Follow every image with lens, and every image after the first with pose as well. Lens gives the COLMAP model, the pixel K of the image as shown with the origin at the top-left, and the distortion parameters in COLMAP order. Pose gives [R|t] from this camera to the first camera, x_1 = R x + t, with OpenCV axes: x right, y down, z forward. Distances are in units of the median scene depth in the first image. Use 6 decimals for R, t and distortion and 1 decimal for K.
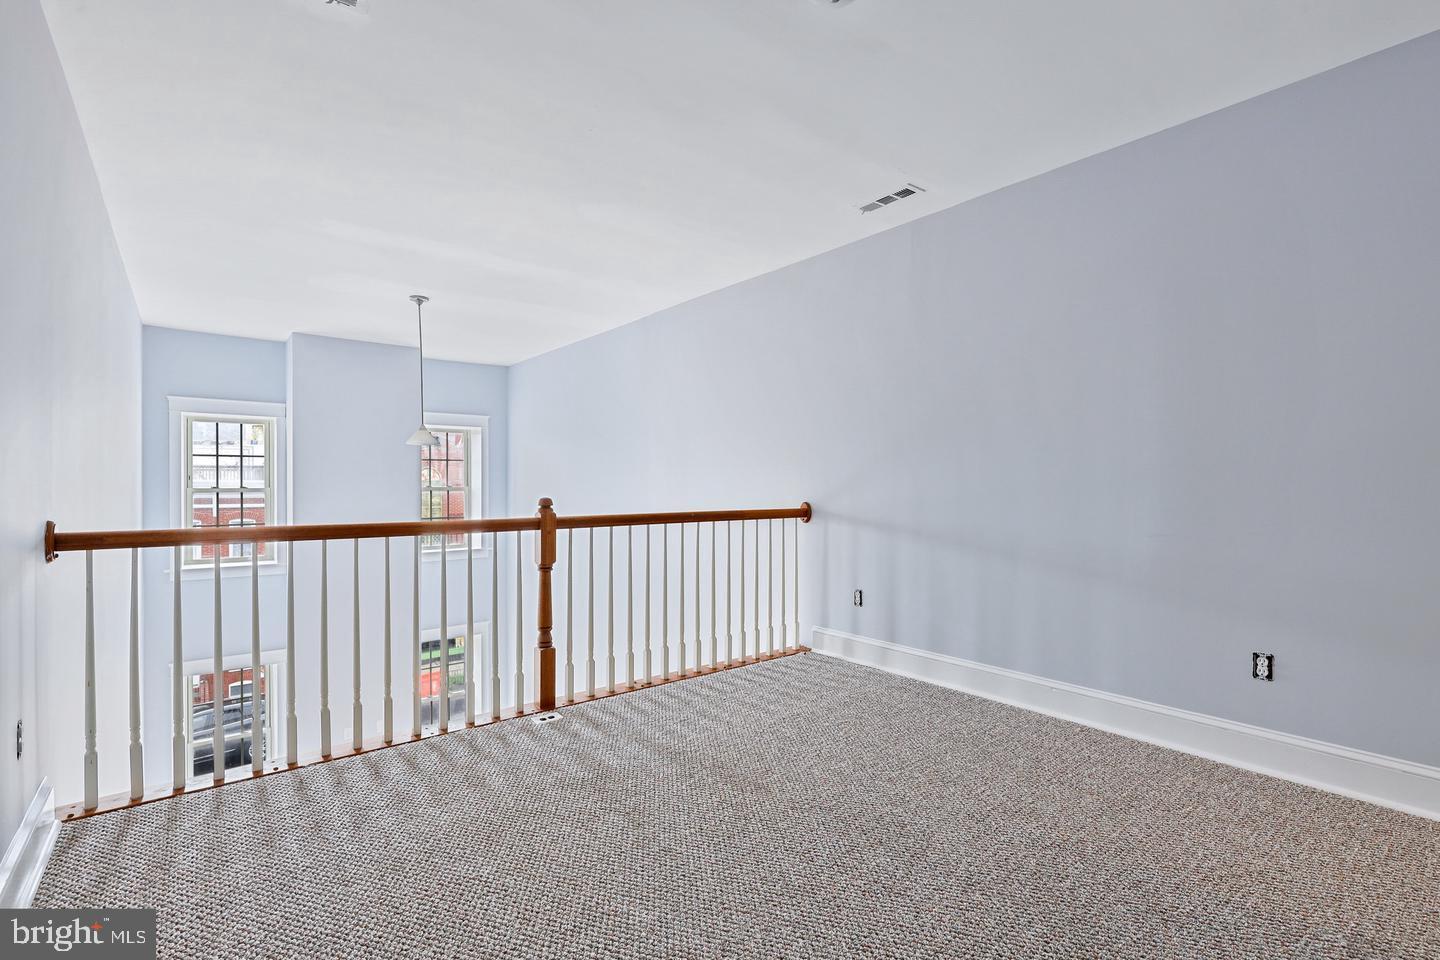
lens RADIAL K [[655.5, 0, 713.9], [0, 655.5, 484.6], [0, 0, 1]] dist [-0.004227, -0.000937]
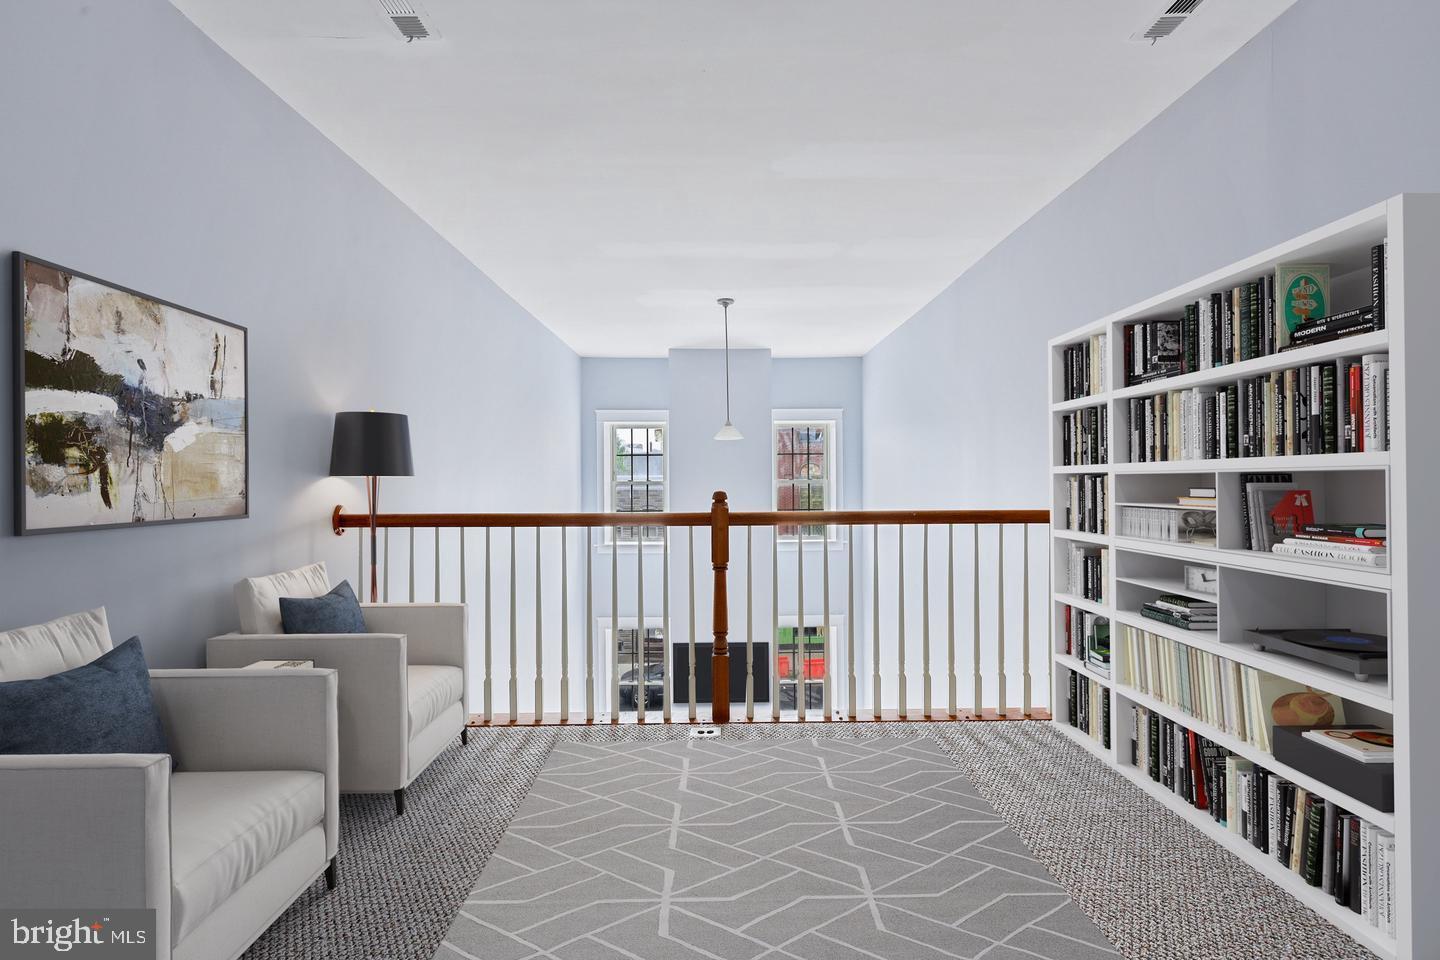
lens RADIAL K [[655.5, 0, 718.7], [0, 655.5, 451.8], [0, 0, 1]] dist [-0.004227, -0.000937]
pose [[0.789524, -0.027815, -0.613089, 0.156009], [0.004493, 0.999208, -0.039547, 0.000241], [0.613704, 0.028469, 0.789023, 0.128814]]
